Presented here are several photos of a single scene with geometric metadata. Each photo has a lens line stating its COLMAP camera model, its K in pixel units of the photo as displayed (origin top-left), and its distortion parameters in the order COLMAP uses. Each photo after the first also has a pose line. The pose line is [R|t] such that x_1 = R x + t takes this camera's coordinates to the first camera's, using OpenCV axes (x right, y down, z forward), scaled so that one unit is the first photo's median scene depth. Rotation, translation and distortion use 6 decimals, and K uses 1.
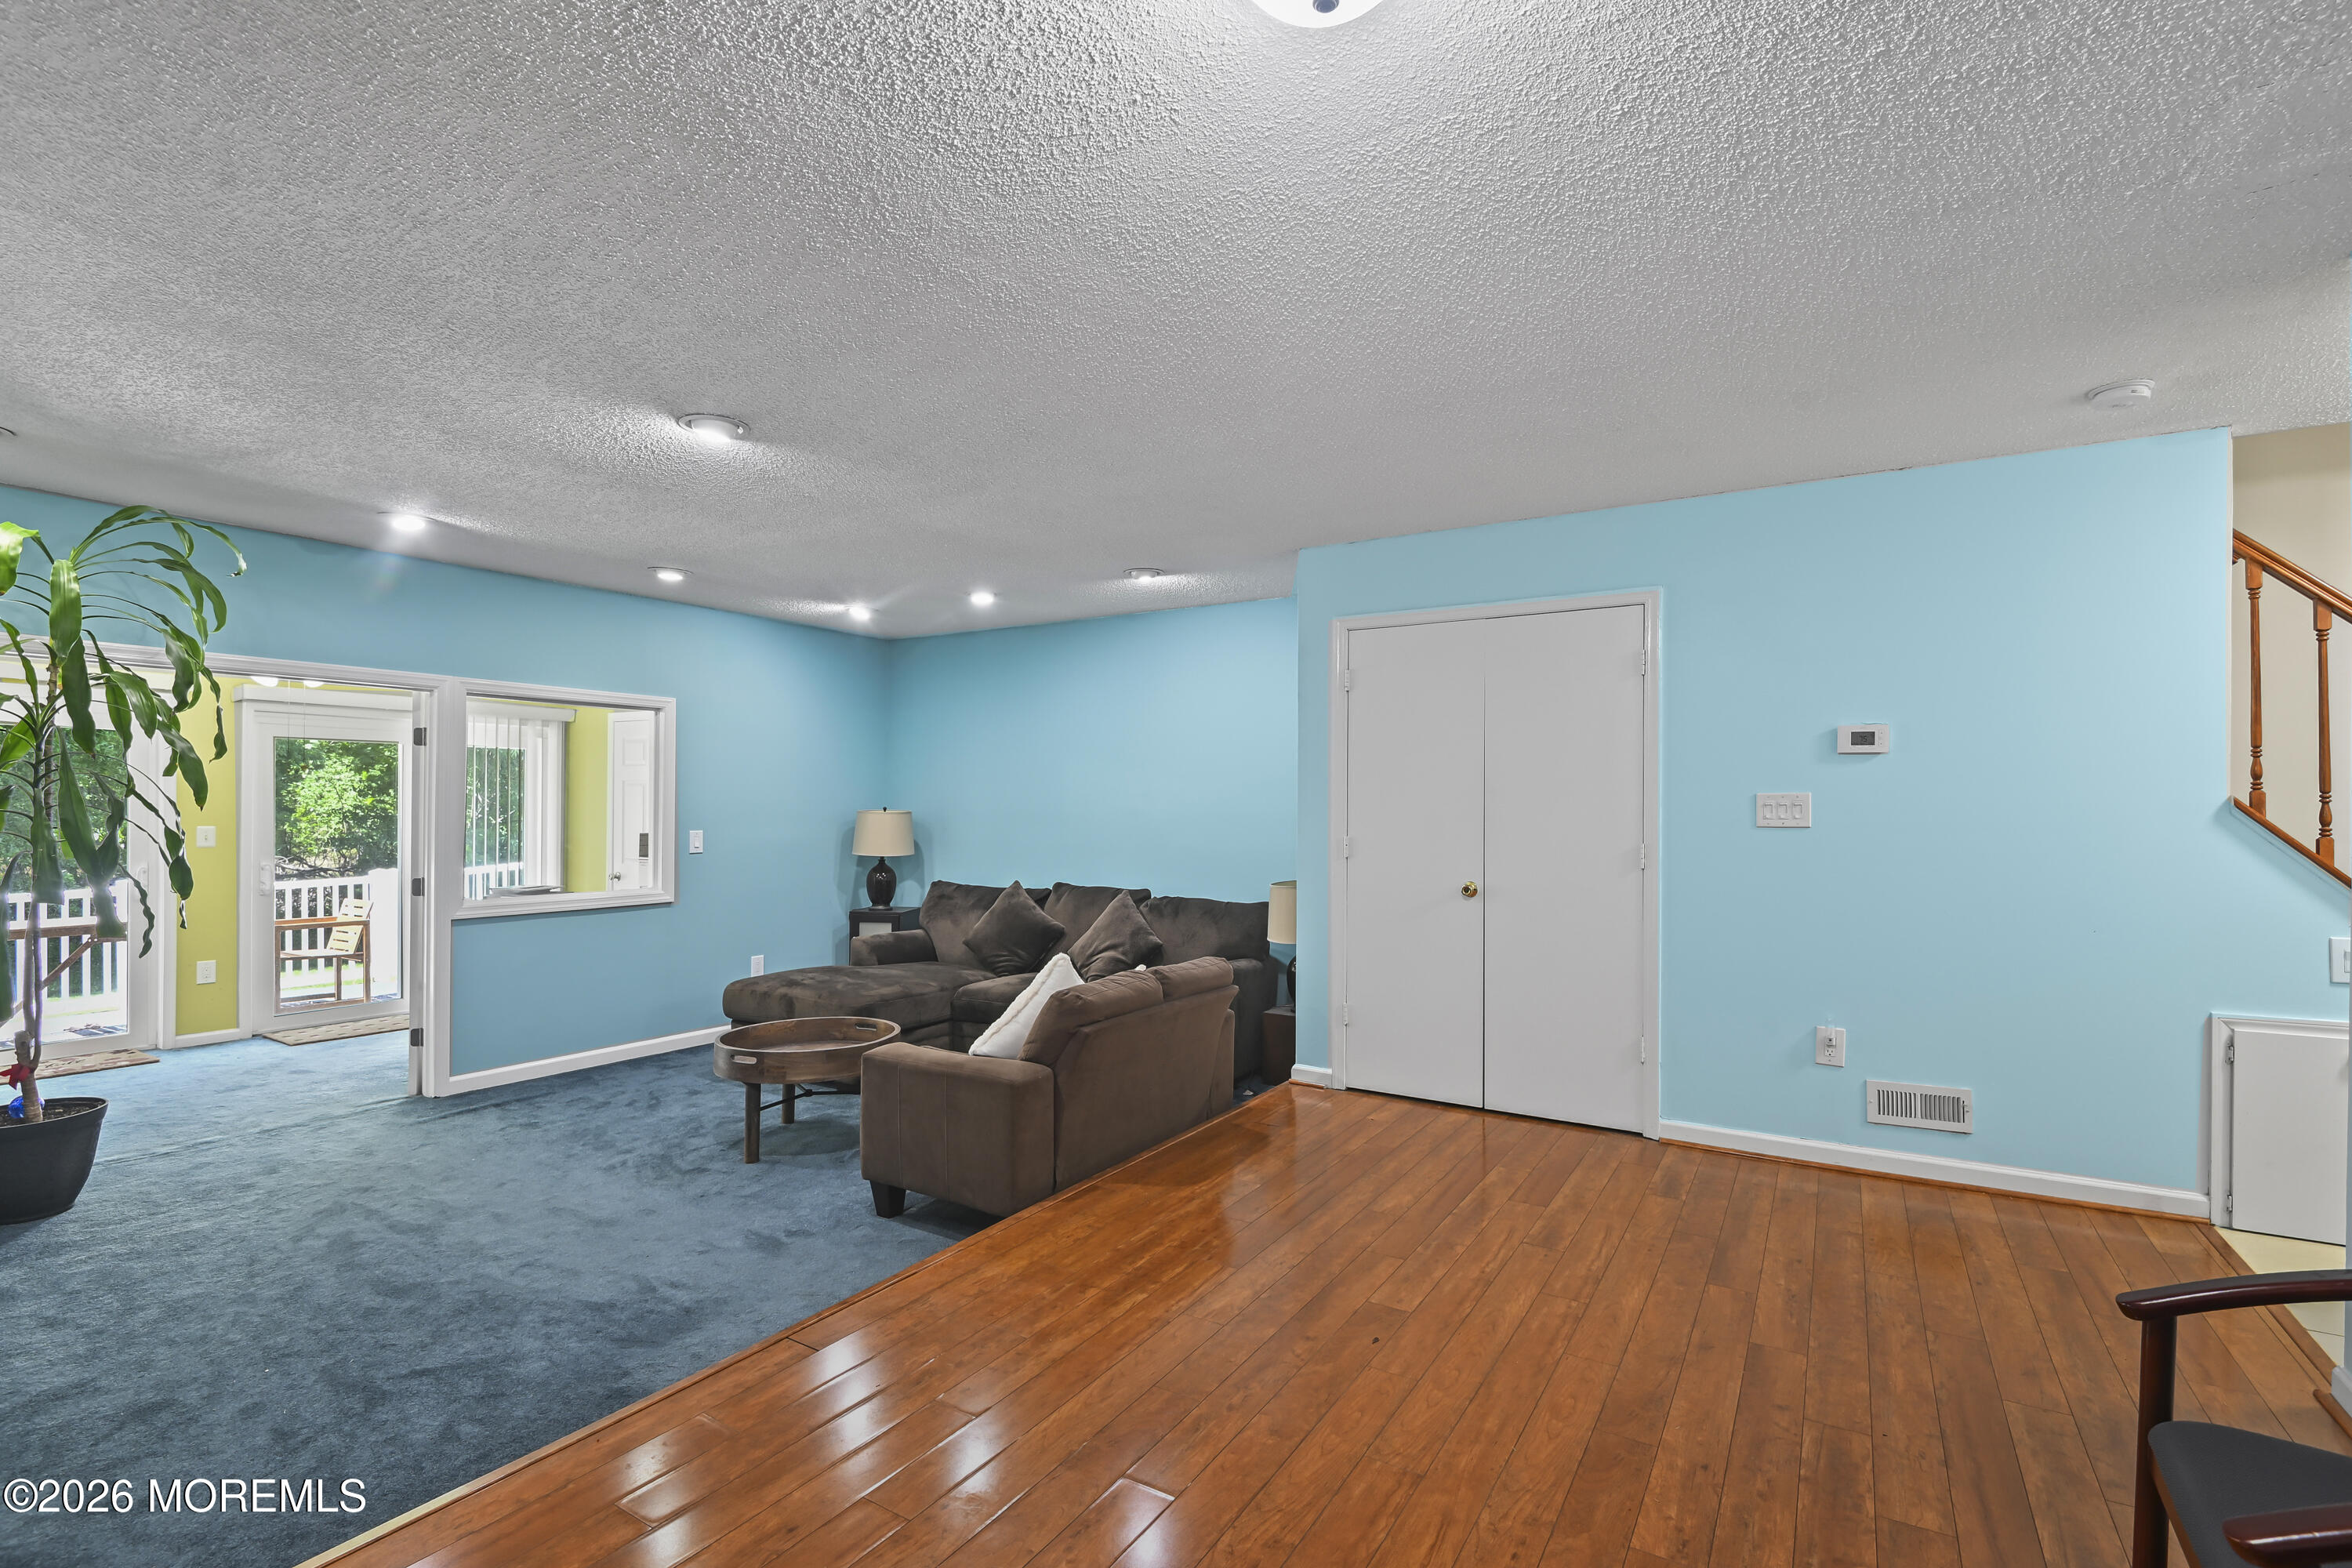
lens RADIAL K [[1070.2, 0, 1180.9], [0, 1070.2, 791.8], [0, 0, 1]] dist [0.022758, -0.001100]
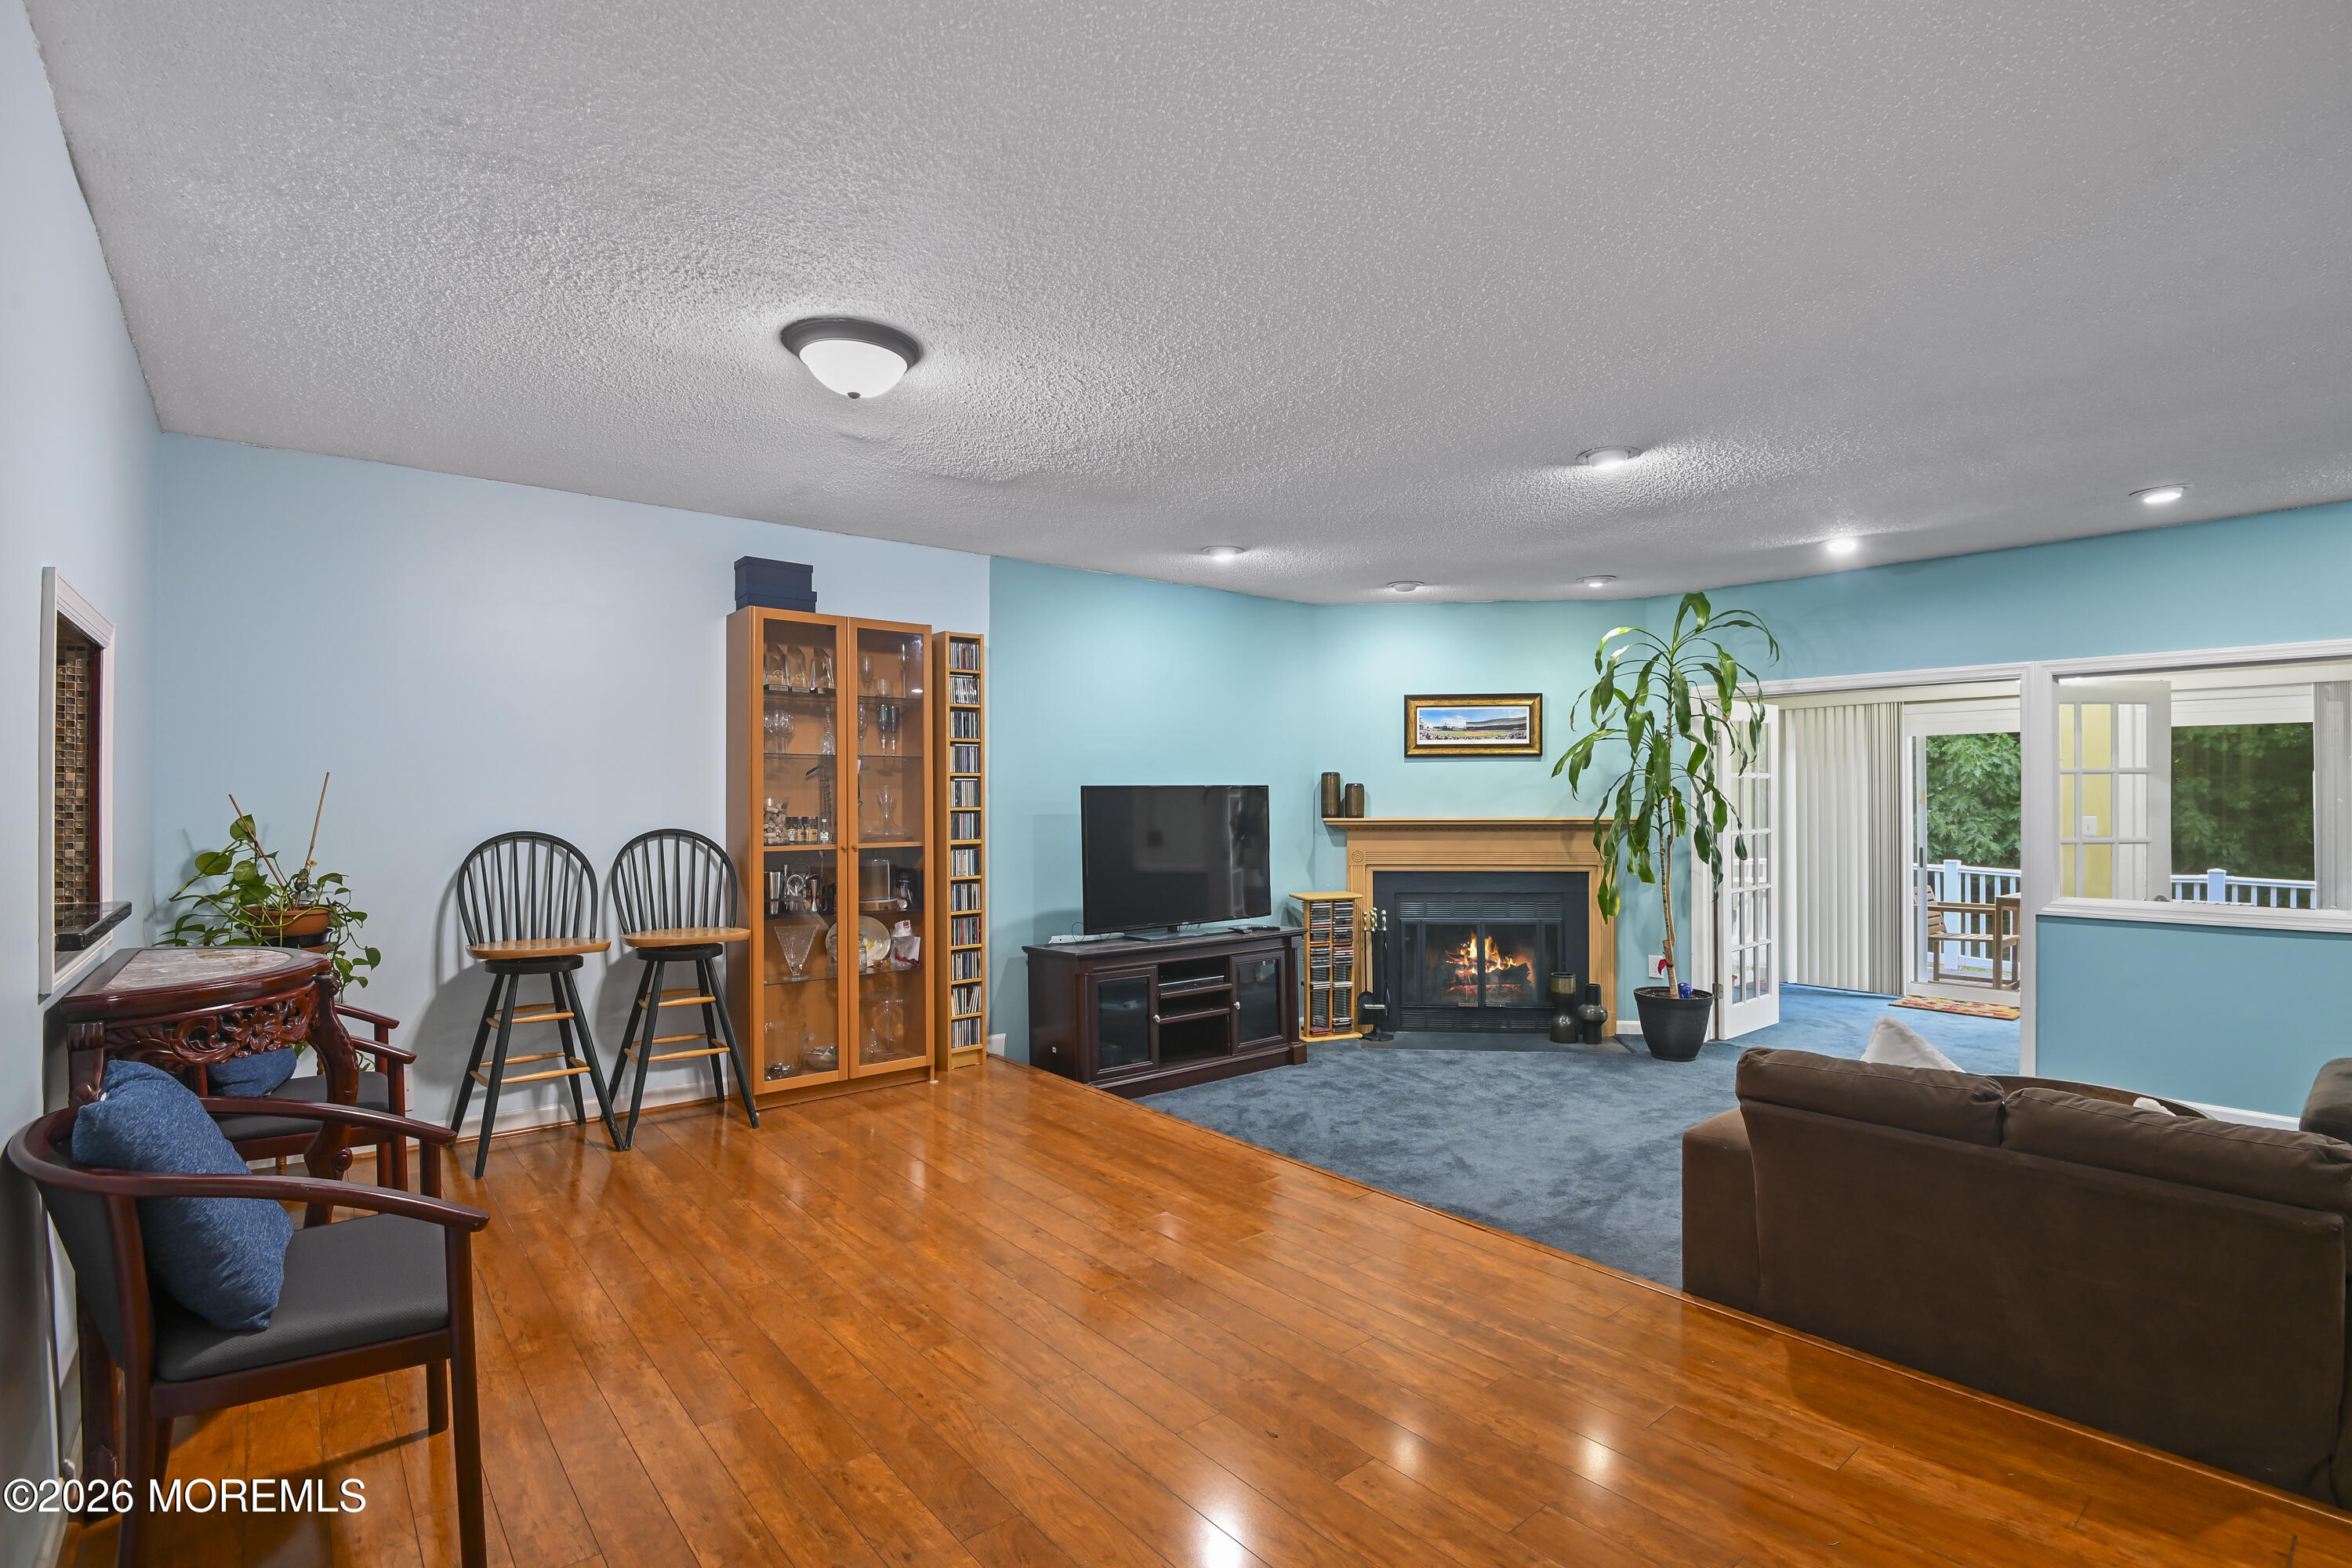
lens RADIAL K [[1123.3, 0, 1182.2], [0, 1123.3, 773.3], [0, 0, 1]] dist [-0.001855, 0.000563]
pose [[-0.317345, -0.022747, -0.948037, 0.763960], [0.010147, 0.999574, -0.027380, 0.019152], [0.948256, -0.018309, -0.316979, 0.902785]]
